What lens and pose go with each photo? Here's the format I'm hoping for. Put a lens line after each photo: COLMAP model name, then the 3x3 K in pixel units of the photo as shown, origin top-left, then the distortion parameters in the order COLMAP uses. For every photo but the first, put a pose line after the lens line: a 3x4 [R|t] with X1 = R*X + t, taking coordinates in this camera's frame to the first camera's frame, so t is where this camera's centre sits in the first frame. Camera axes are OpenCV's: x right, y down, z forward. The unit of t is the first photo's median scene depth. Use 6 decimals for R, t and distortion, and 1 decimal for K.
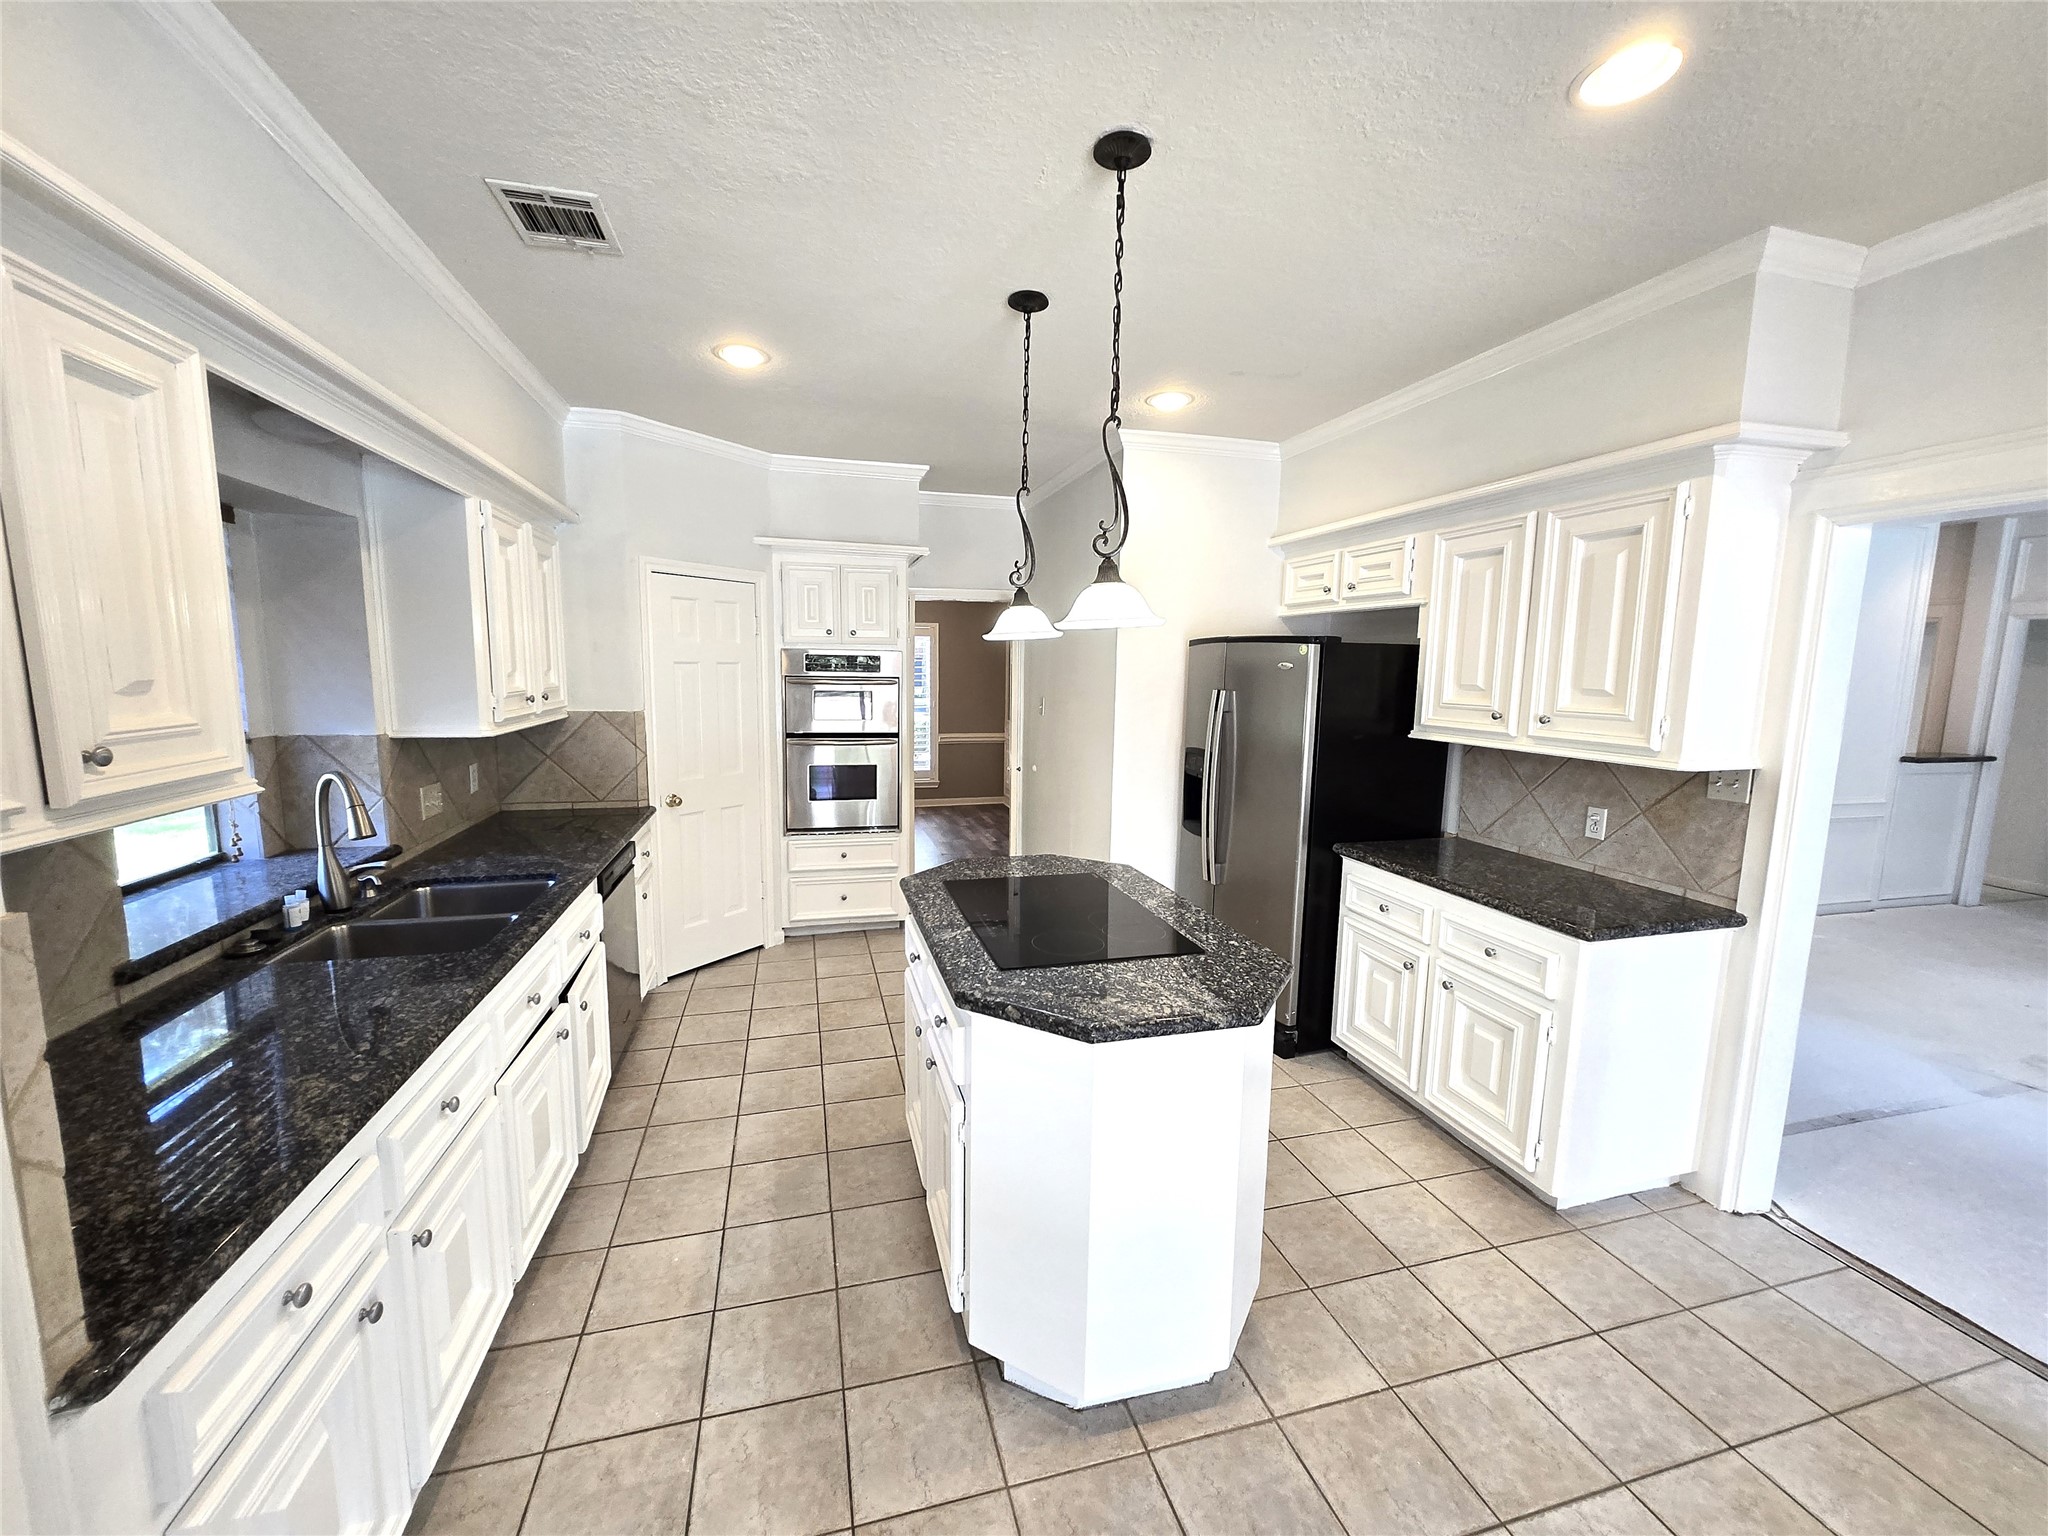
lens RADIAL K [[800.4, 0, 1016.0], [0, 800.4, 769.0], [0, 0, 1]] dist [-0.000286, -0.000065]
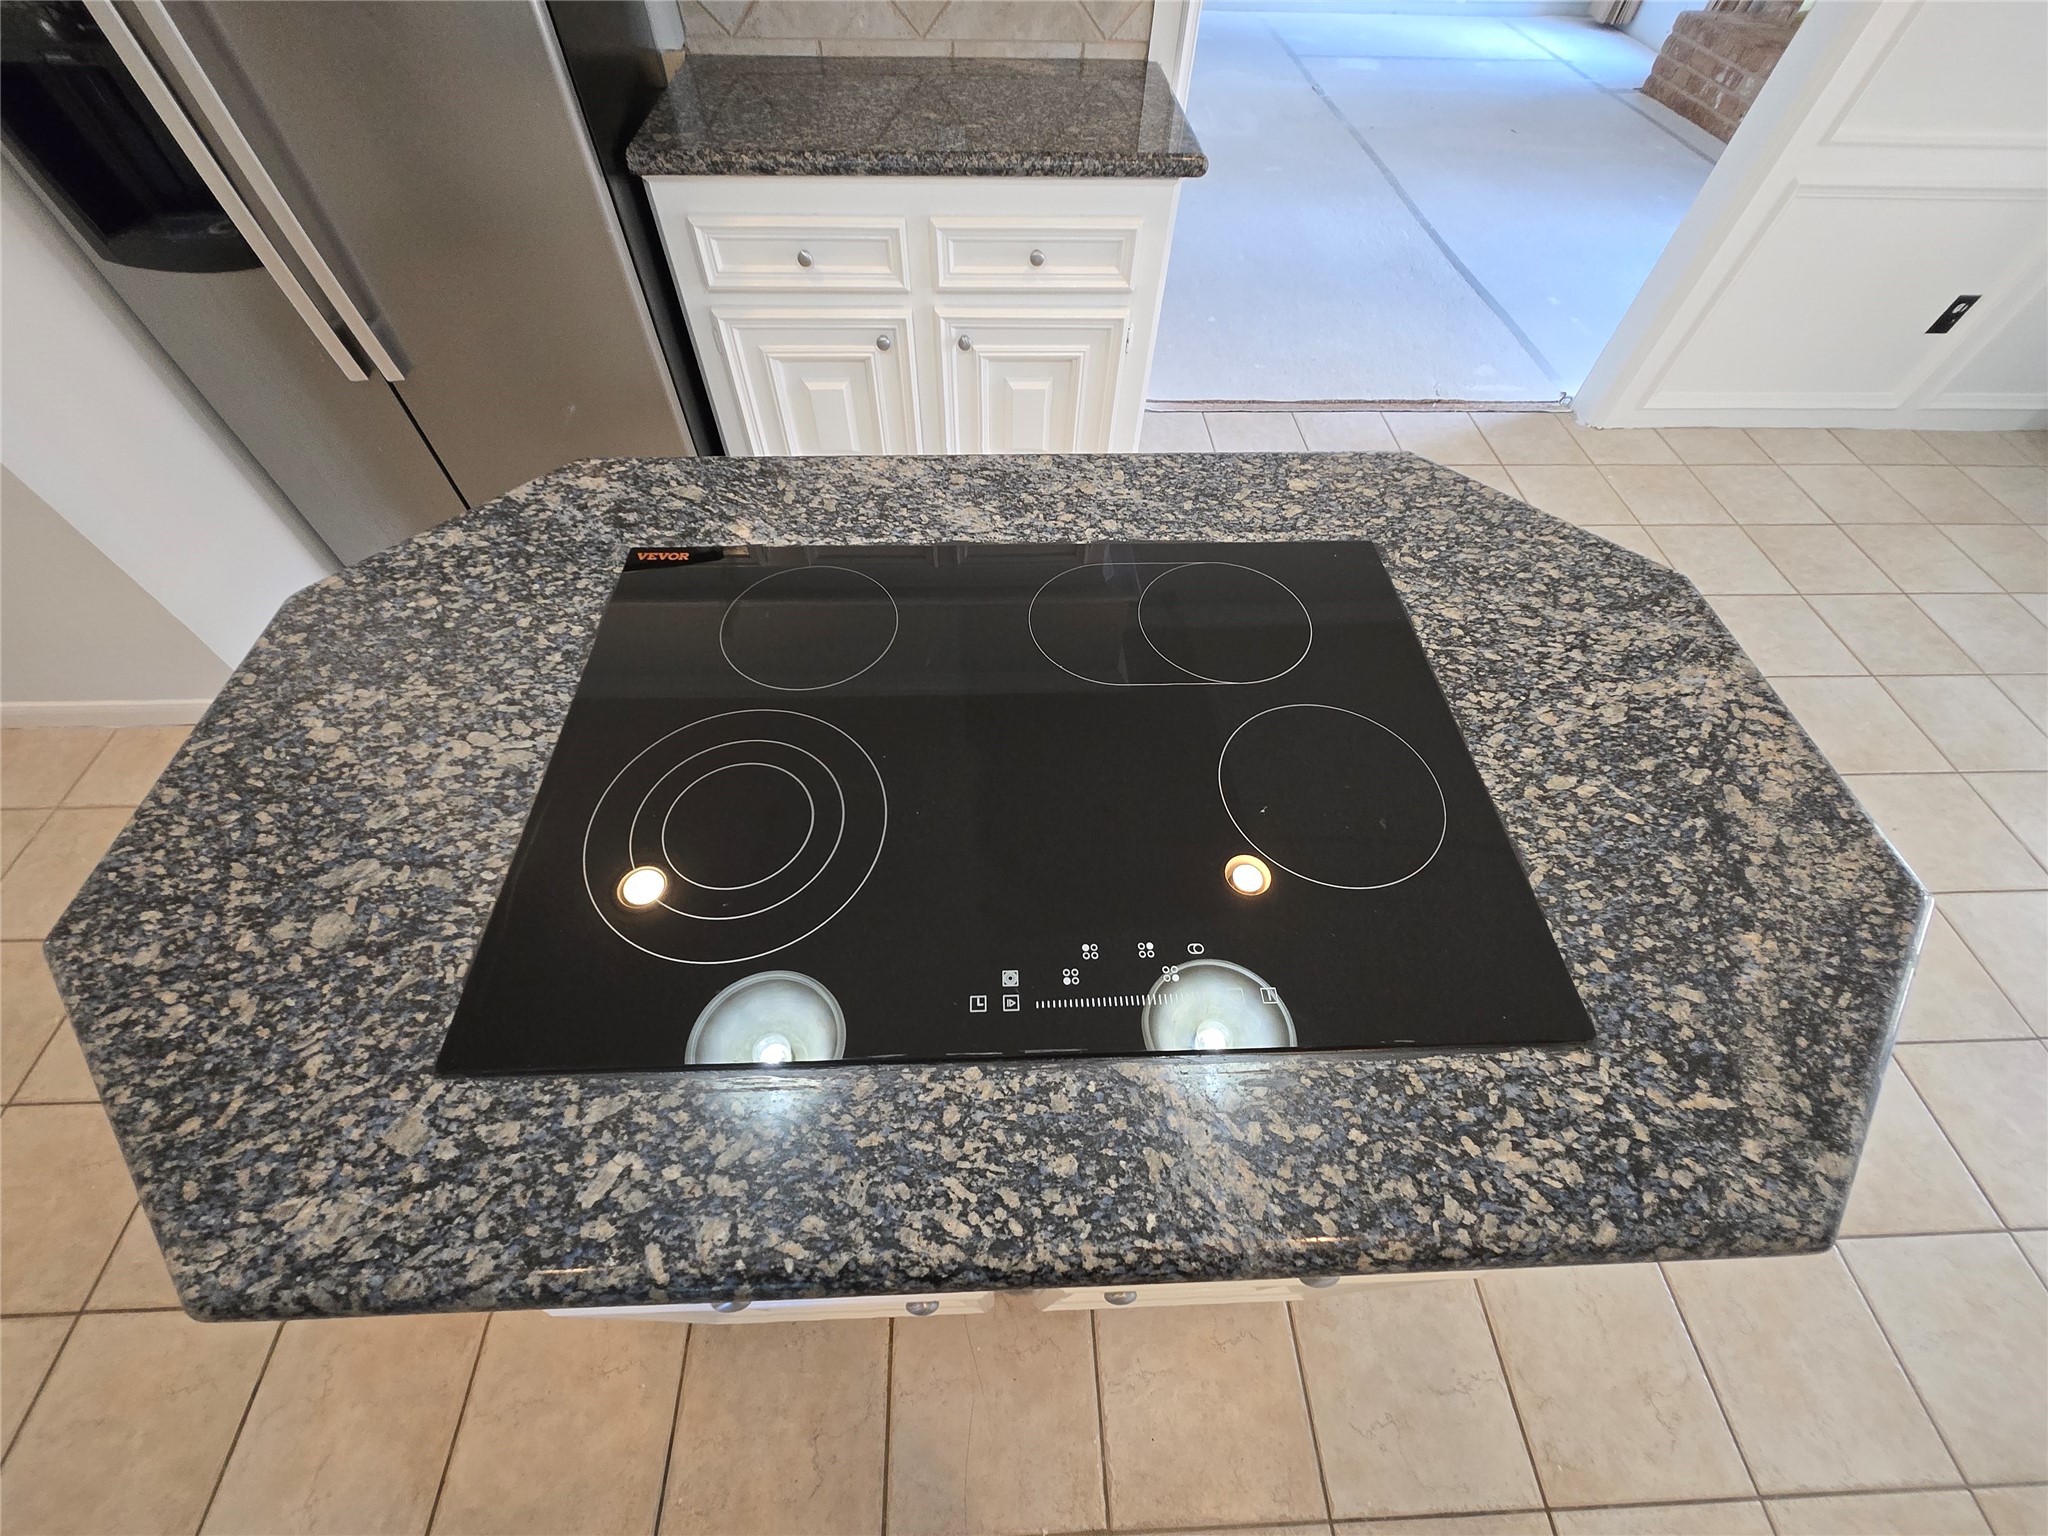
lens RADIAL K [[800.4, 0, 1016.0], [0, 800.4, 769.0], [0, 0, 1]] dist [-0.000286, -0.000065]
pose [[0.227676, -0.798169, 0.557754, -0.108758], [0.112788, 0.590559, 0.799074, -0.048860], [-0.967183, -0.119022, 0.224480, 0.824709]]
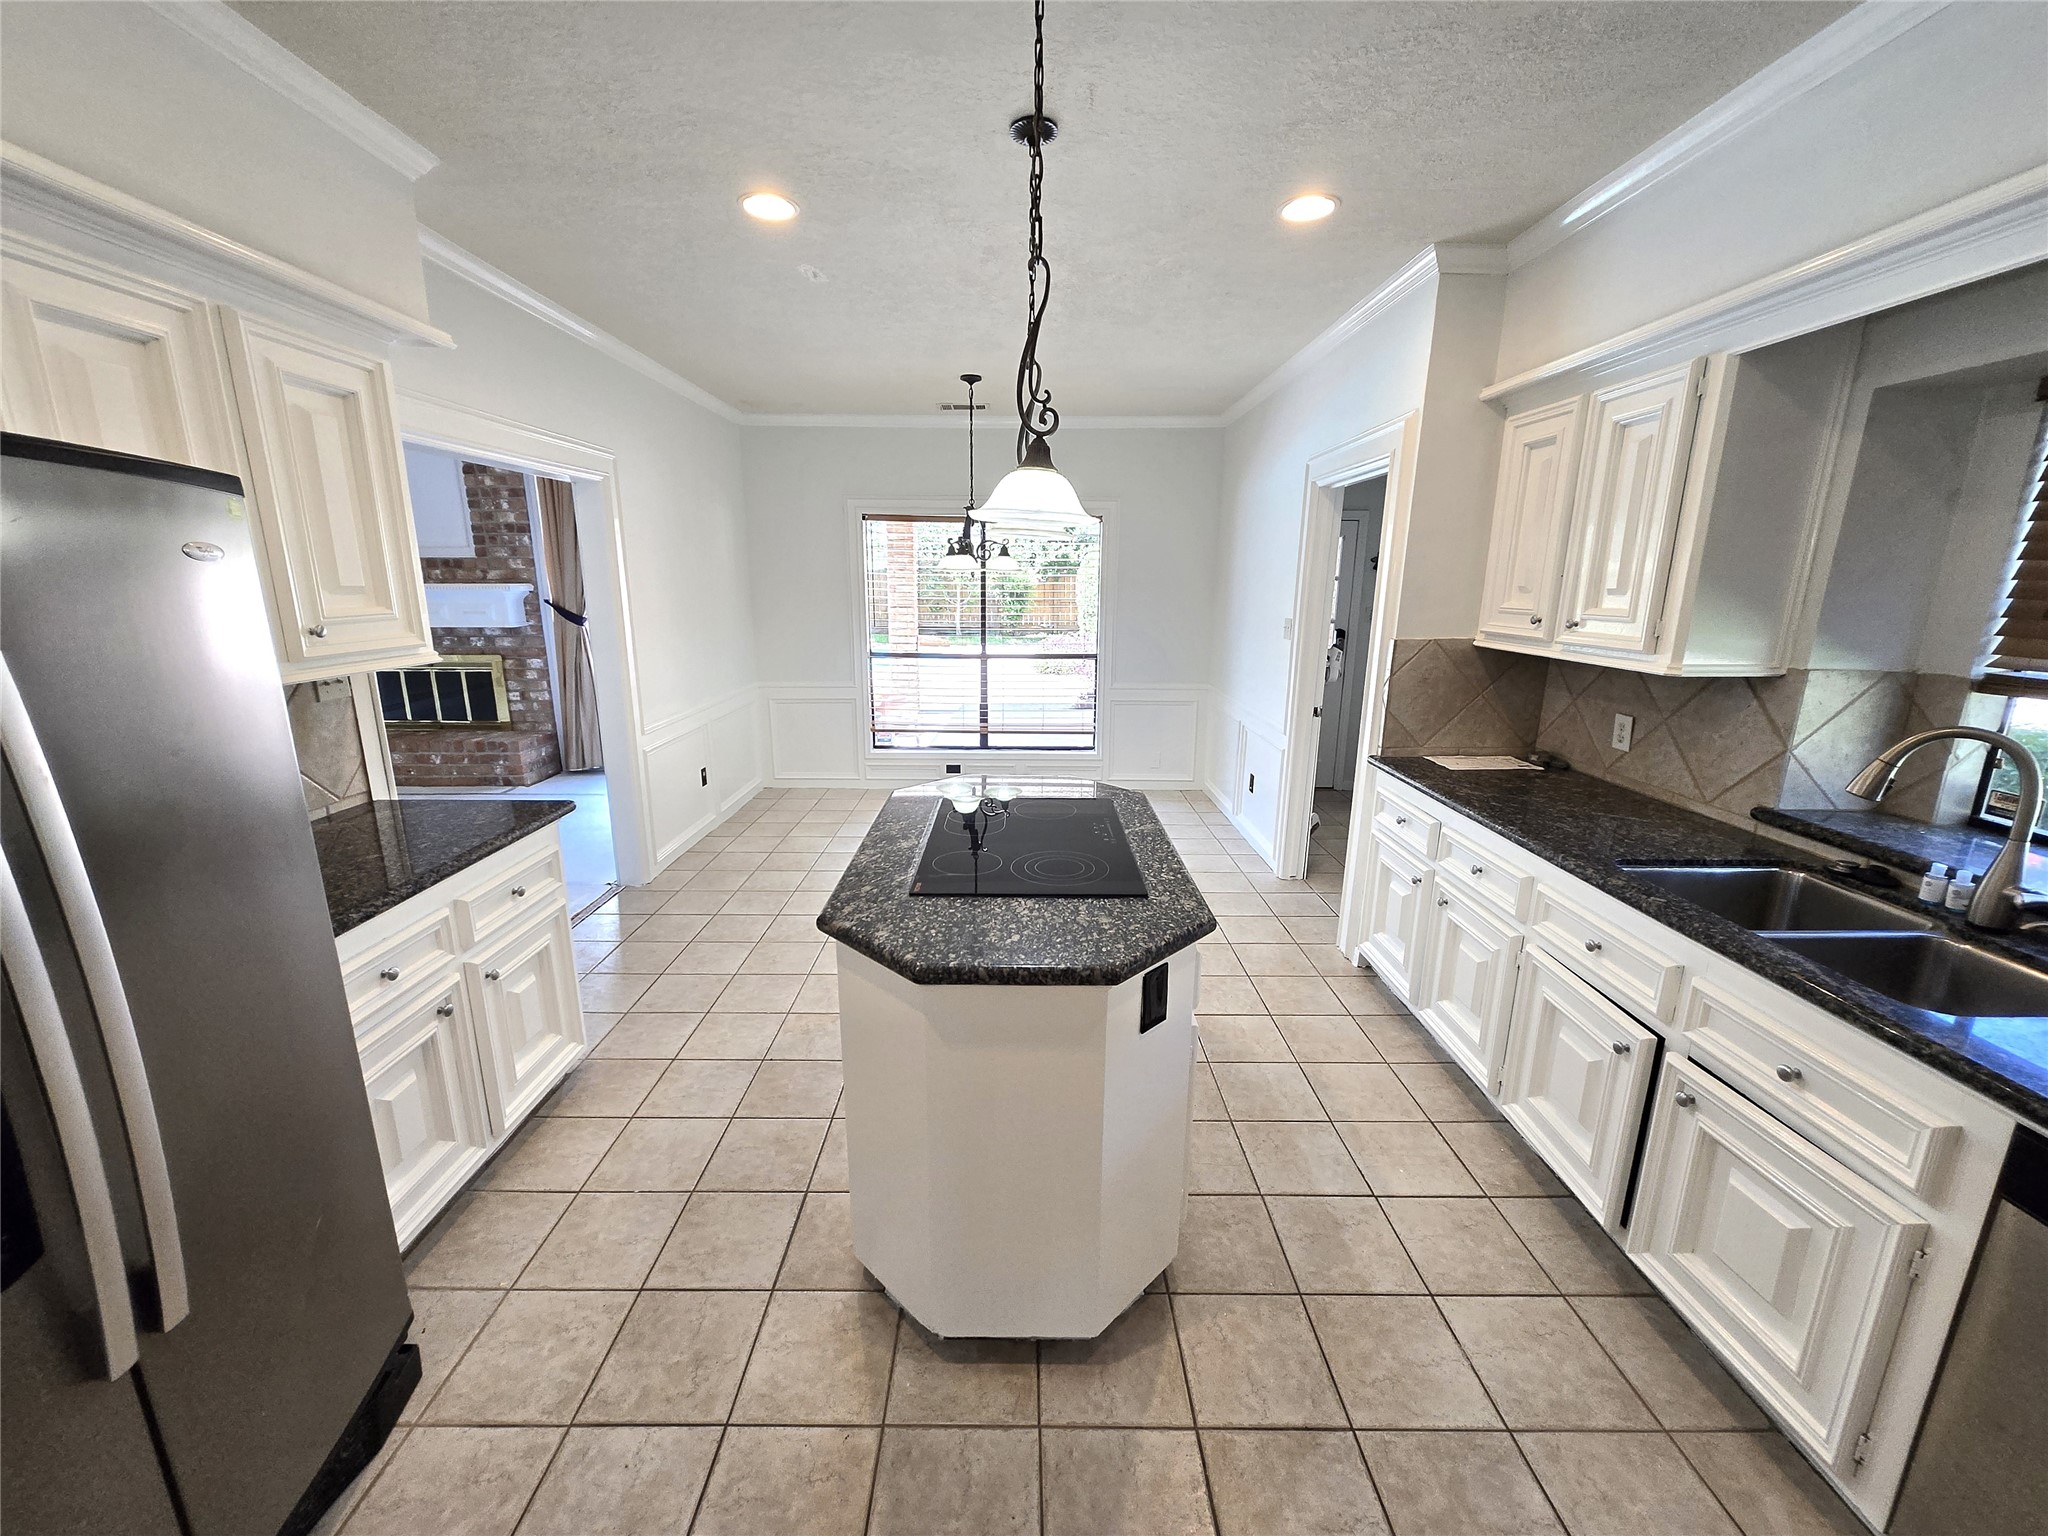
lens RADIAL K [[800.4, 0, 1016.0], [0, 800.4, 769.0], [0, 0, 1]] dist [-0.000286, -0.000065]
pose [[-0.963352, -0.081995, 0.255402, -0.147693], [0.015207, 0.933910, 0.357184, -0.204012], [-0.267810, 0.347978, -0.898437, 1.604879]]
